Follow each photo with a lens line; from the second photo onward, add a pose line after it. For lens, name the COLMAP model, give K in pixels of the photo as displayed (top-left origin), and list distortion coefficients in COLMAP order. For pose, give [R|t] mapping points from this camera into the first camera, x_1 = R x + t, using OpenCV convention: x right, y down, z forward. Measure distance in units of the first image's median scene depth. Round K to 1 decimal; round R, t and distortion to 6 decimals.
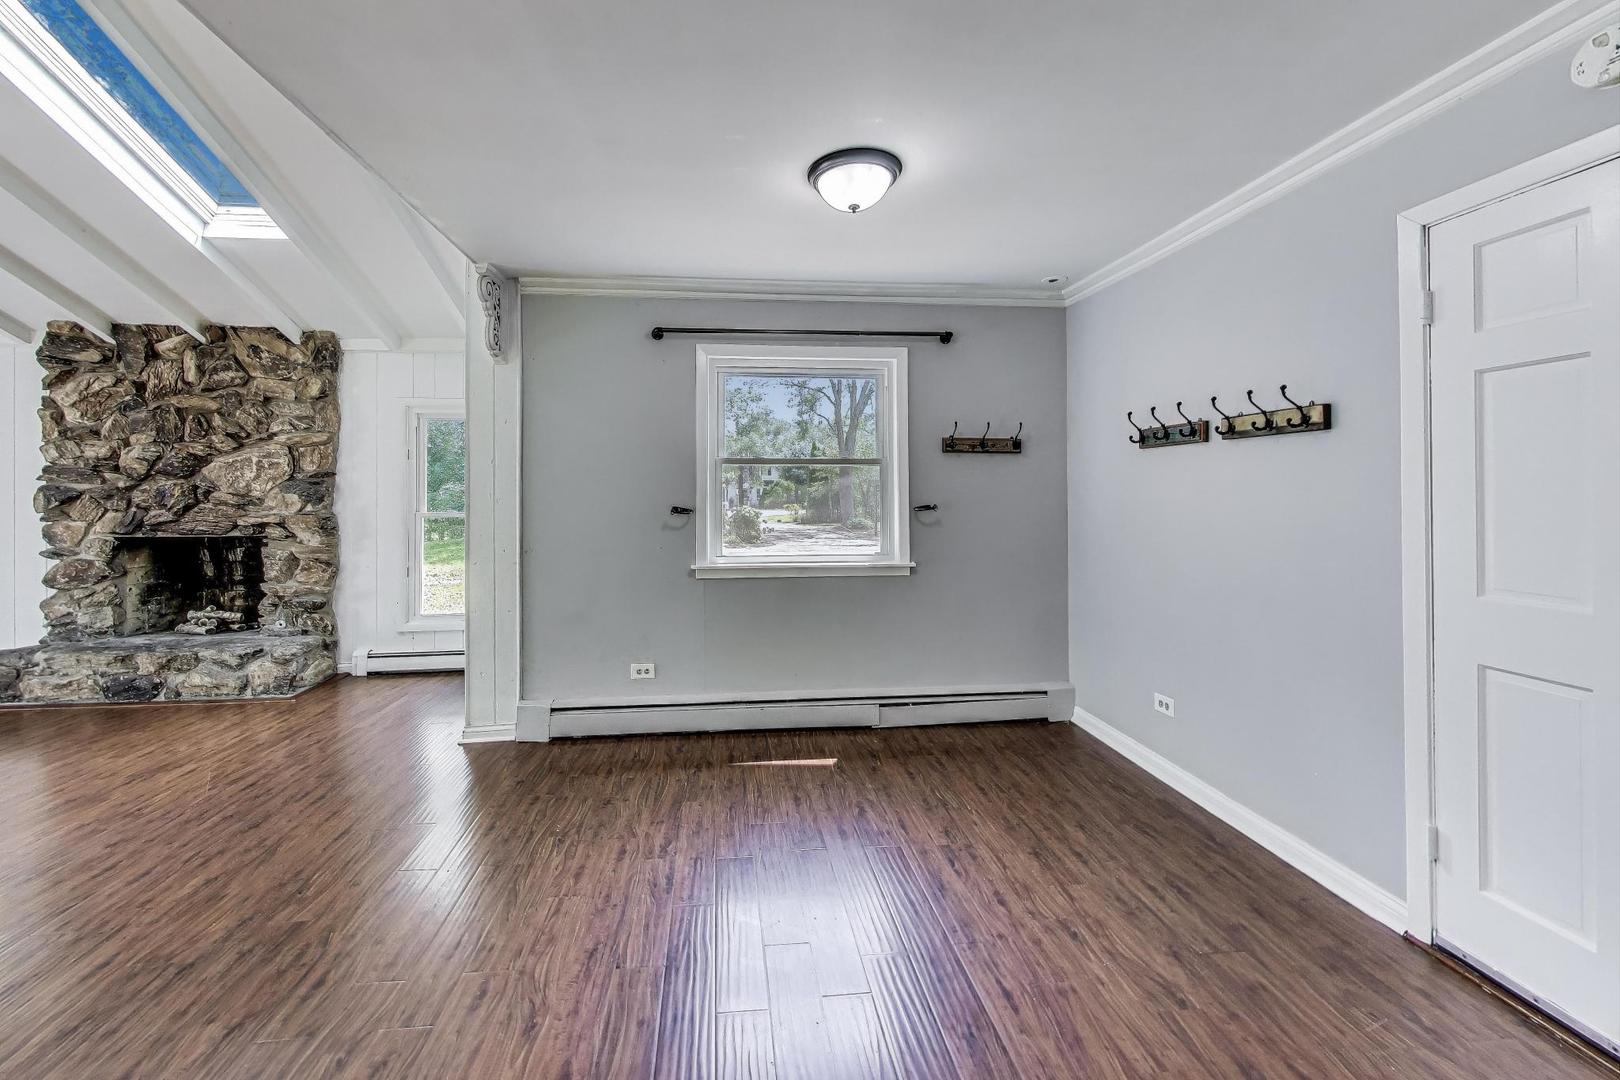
lens RADIAL K [[698.5, 0, 805.2], [0, 698.5, 497.5], [0, 0, 1]] dist [-0.000014, -0.000225]
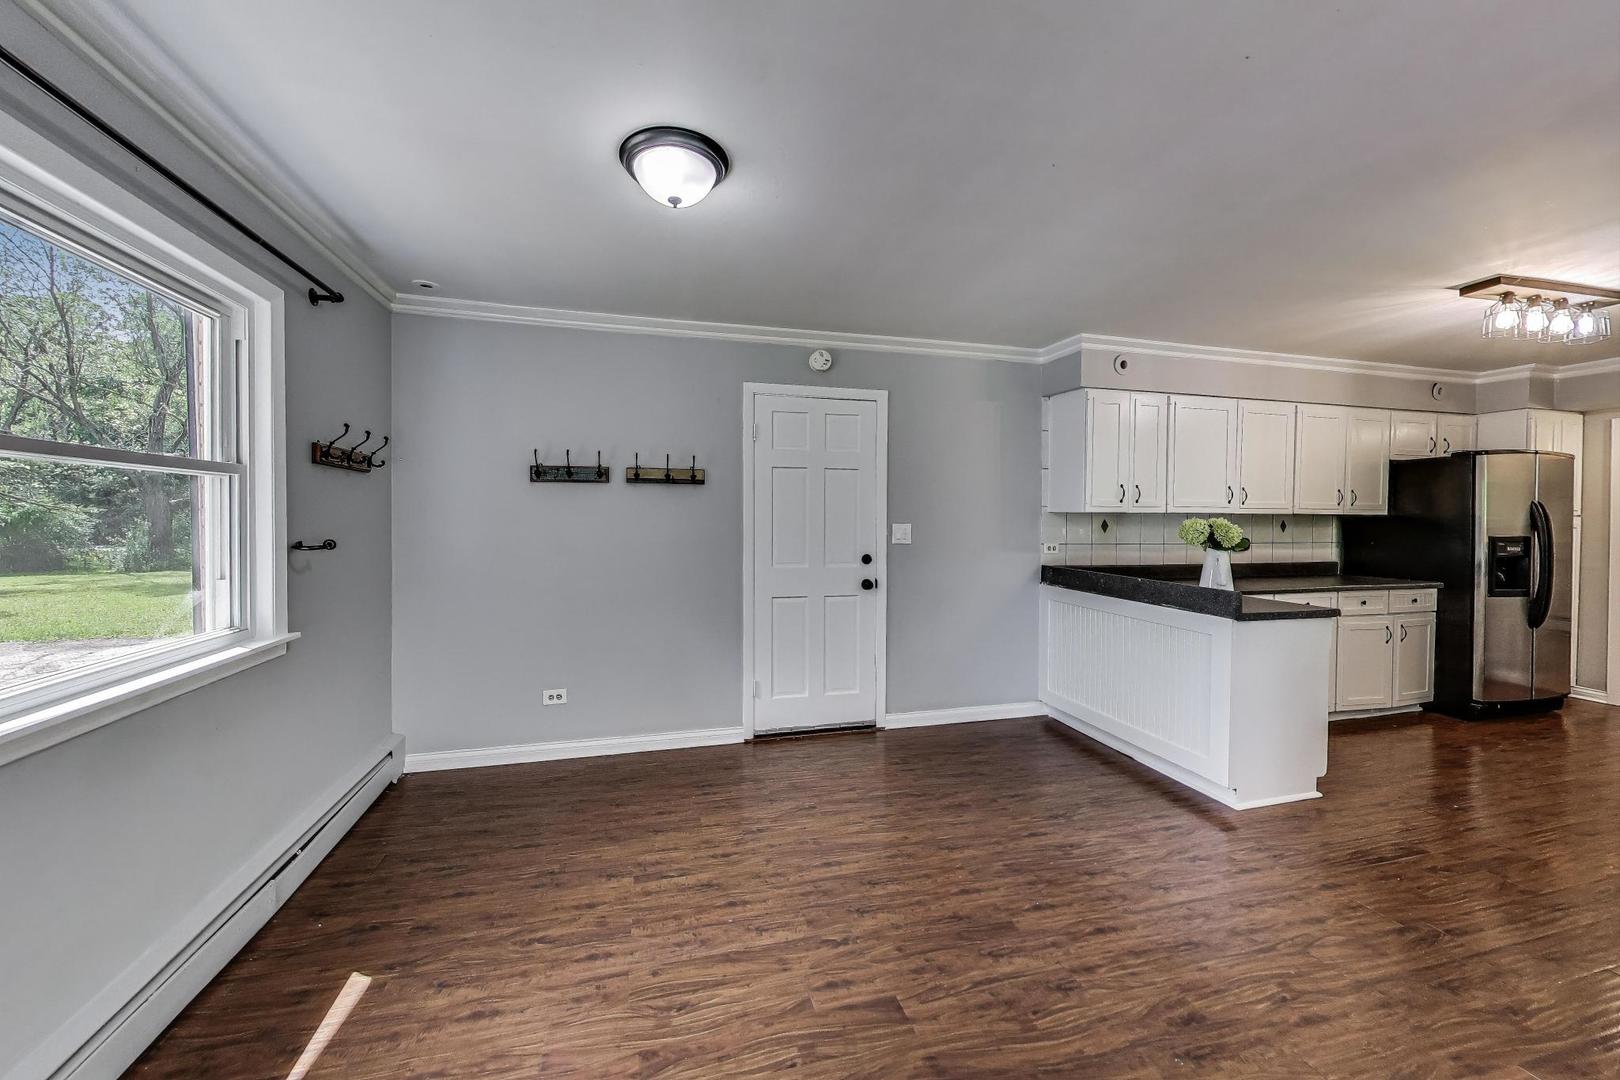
lens RADIAL K [[567.0, 0, 806.2], [0, 567.0, 517.2], [0, 0, 1]] dist [0.000469, 0.000024]
pose [[-0.172177, -0.001602, 0.985065, -0.654728], [0.001478, 0.999997, 0.001885, -0.016650], [-0.985065, 0.001780, -0.172174, 0.929378]]
